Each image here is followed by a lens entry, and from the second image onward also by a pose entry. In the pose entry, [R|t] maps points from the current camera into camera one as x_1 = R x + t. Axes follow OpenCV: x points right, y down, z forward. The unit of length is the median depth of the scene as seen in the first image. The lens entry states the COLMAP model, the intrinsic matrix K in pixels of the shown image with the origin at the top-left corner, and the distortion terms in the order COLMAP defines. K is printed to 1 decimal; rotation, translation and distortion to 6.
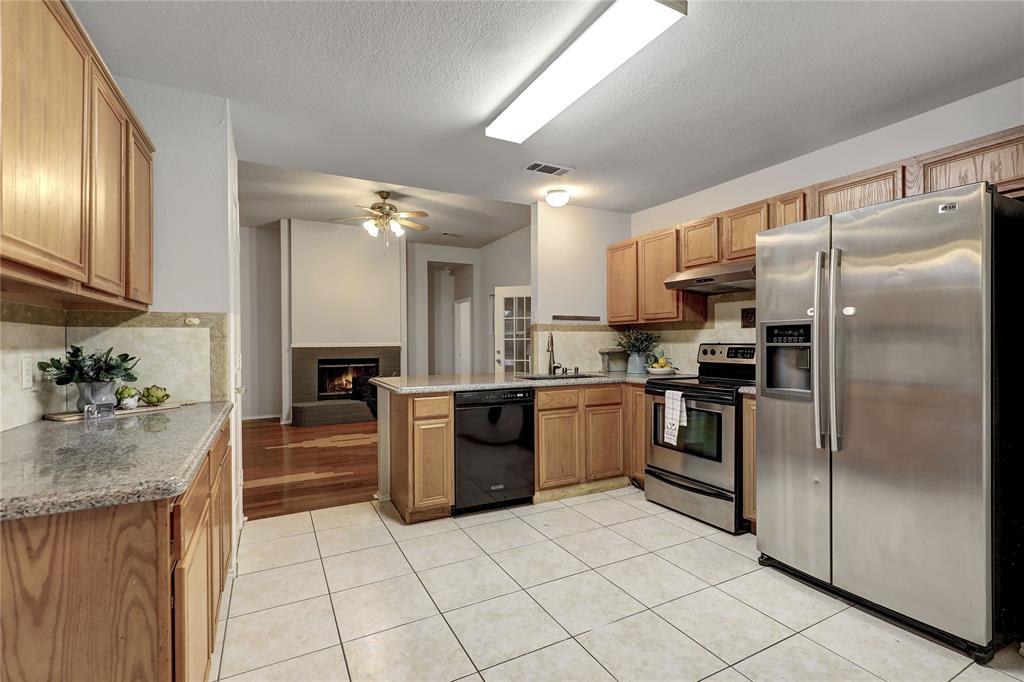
lens RADIAL K [[465.3, 0, 516.7], [0, 465.3, 345.9], [0, 0, 1]] dist [0.003133, -0.000232]
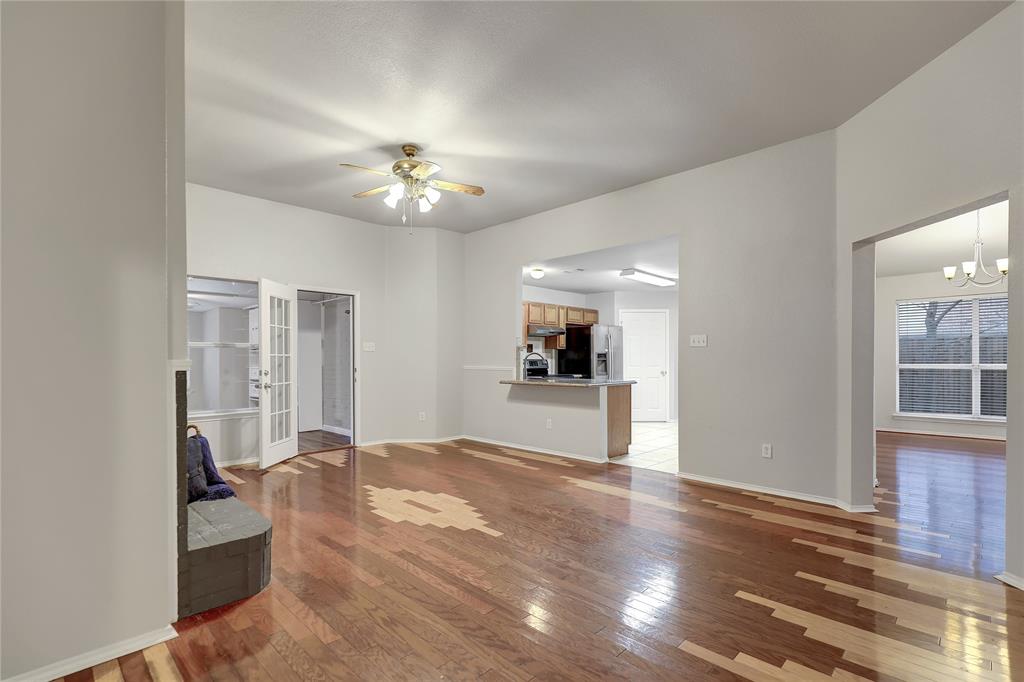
lens RADIAL K [[472.6, 0, 525.6], [0, 472.6, 363.3], [0, 0, 1]] dist [0.021478, -0.000164]
pose [[-0.316828, -0.001646, 0.948482, -1.604561], [0.014039, 0.999881, 0.006425, -0.001784], [-0.948379, 0.015351, -0.316767, 1.659707]]
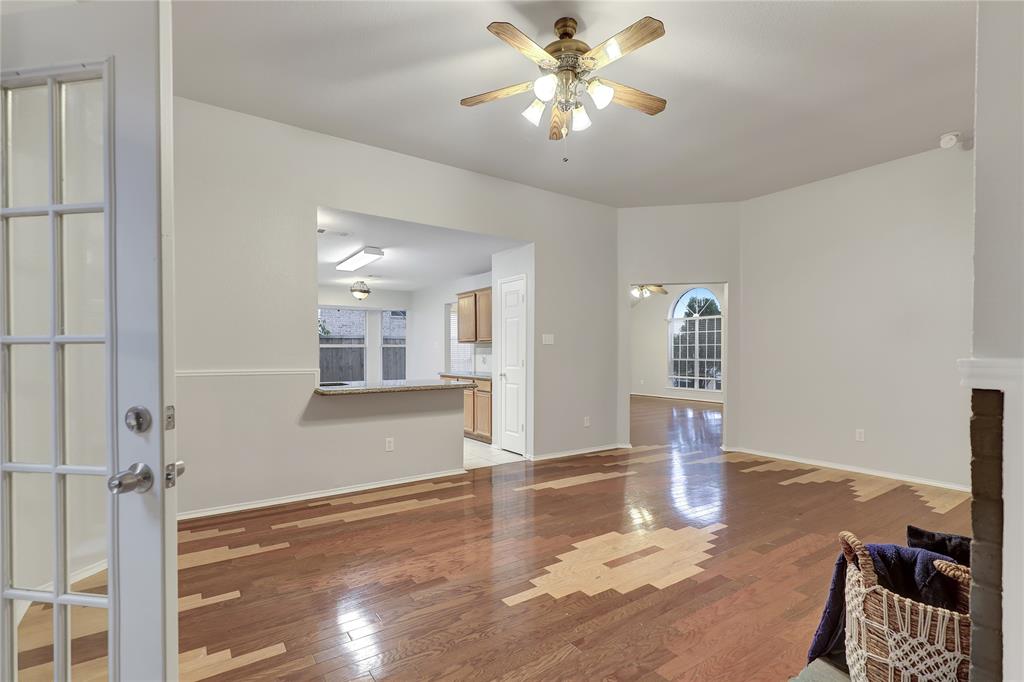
lens RADIAL K [[479.0, 0, 513.8], [0, 479.0, 351.3], [0, 0, 1]] dist [0.008812, -0.000108]
pose [[-0.992923, 0.006572, -0.118577, -0.272883], [0.005869, 0.999963, 0.006276, -0.017586], [0.118614, 0.005536, -0.992925, 2.284845]]
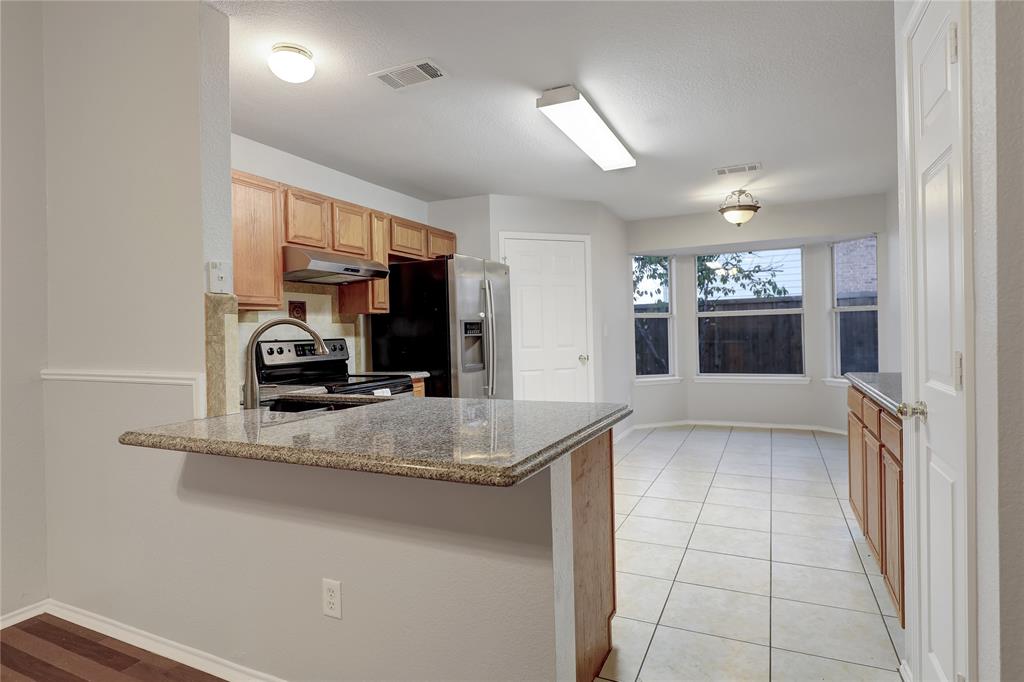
lens RADIAL K [[543.9, 0, 515.6], [0, 543.9, 339.9], [0, 0, 1]] dist [-0.001097, -0.000213]
pose [[-0.593549, 0.005504, 0.804779, -0.585974], [0.034423, 0.999235, 0.018554, -0.009386], [-0.804062, 0.038716, -0.593284, 1.222749]]
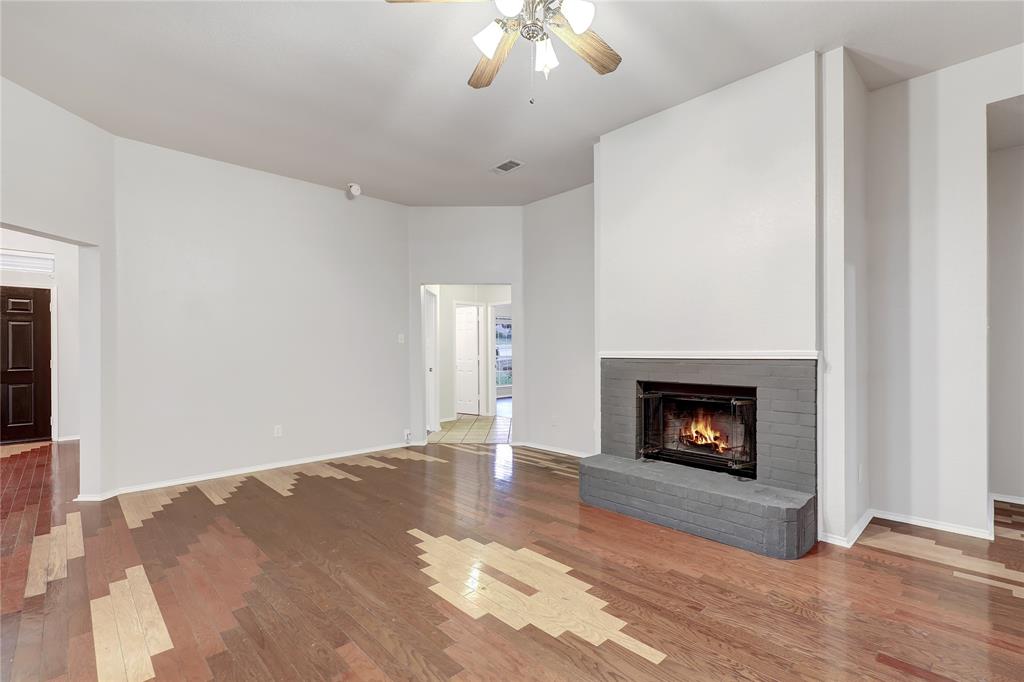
lens RADIAL K [[464.9, 0, 519.5], [0, 464.9, 353.6], [0, 0, 1]] dist [0.006605, -0.000088]
pose [[0.281313, 0.012755, -0.959531, 0.089875], [-0.005872, 0.999916, 0.011571, -0.014838], [0.959598, 0.002380, 0.281364, 1.386281]]
